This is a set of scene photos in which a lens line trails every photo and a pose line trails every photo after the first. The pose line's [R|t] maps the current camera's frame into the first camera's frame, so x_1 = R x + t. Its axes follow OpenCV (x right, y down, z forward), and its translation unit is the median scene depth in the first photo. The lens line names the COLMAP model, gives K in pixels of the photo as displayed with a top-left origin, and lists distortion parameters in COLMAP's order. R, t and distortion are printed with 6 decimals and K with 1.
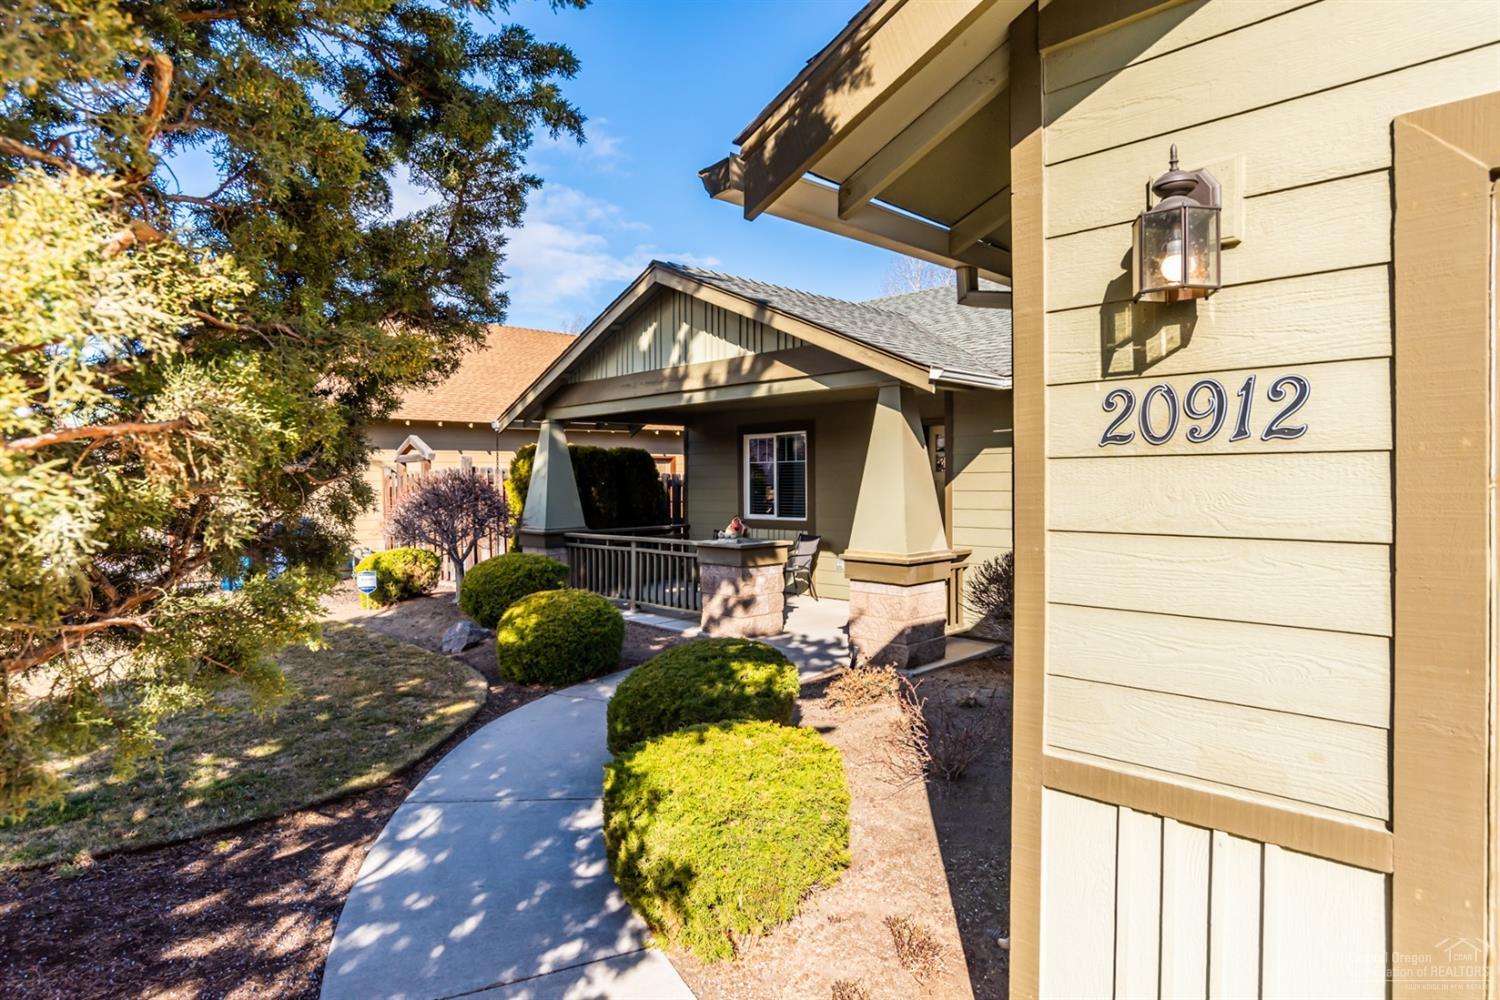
lens RADIAL K [[861.9, 0, 750.0], [0, 861.9, 500.0], [0, 0, 1]] dist [-0.073692, -0.000052]
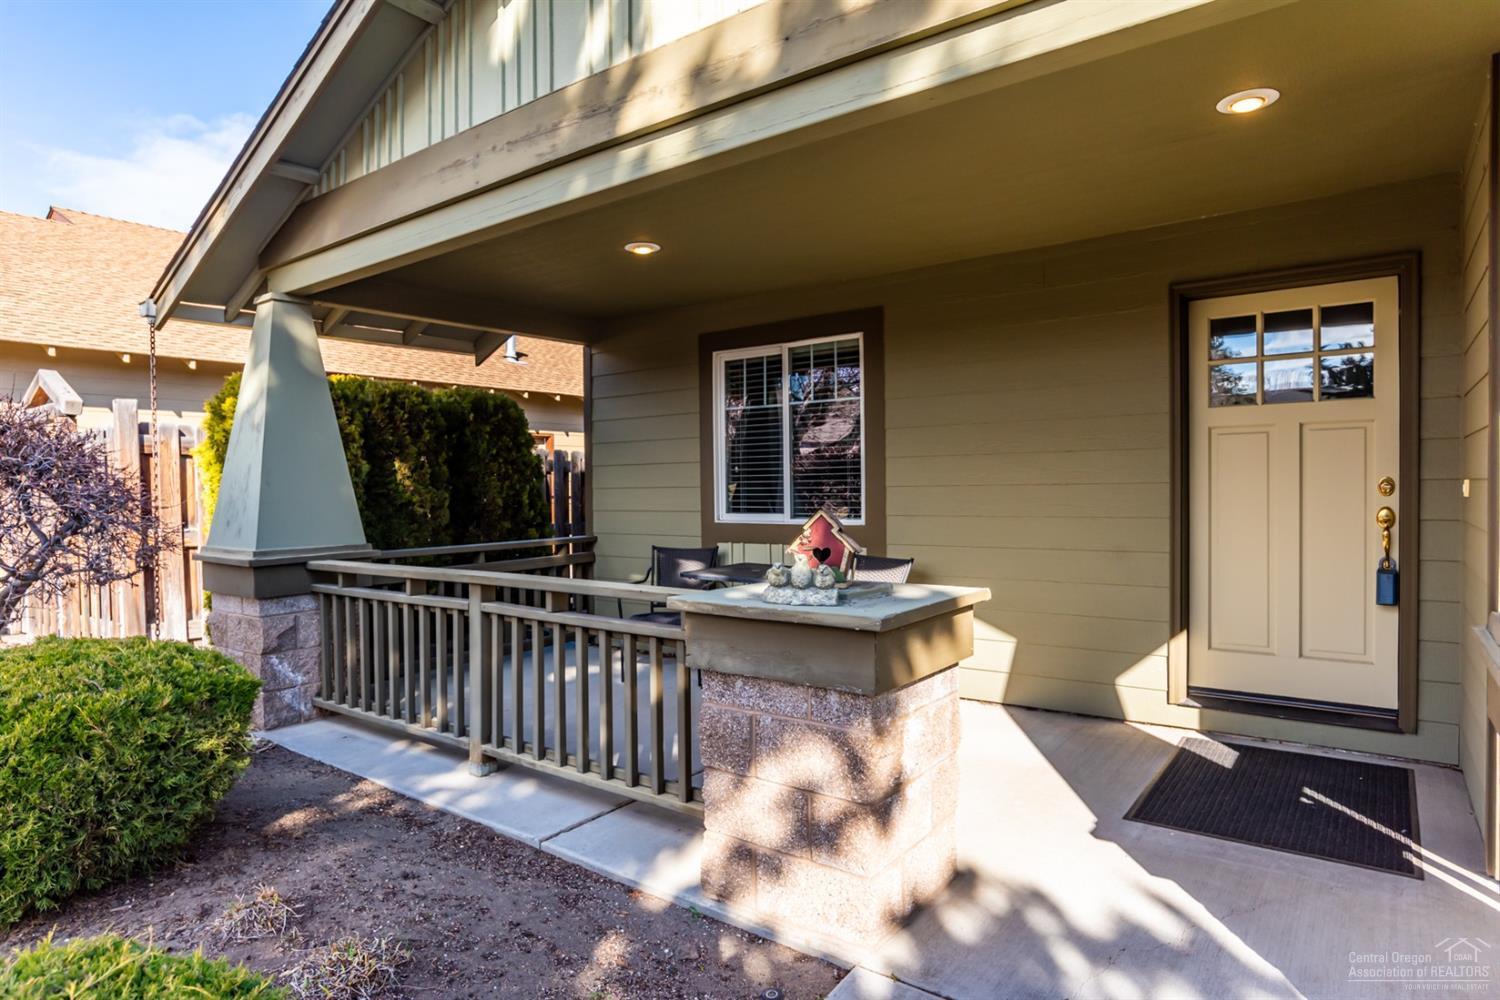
lens RADIAL K [[861.9, 0, 750.0], [0, 861.9, 500.0], [0, 0, 1]] dist [-0.073692, -0.000052]
pose [[0.987457, -0.009710, 0.157587, -0.076671], [0.012533, 0.999778, -0.016929, 0.020554], [-0.157387, 0.018692, 0.987360, 0.622247]]
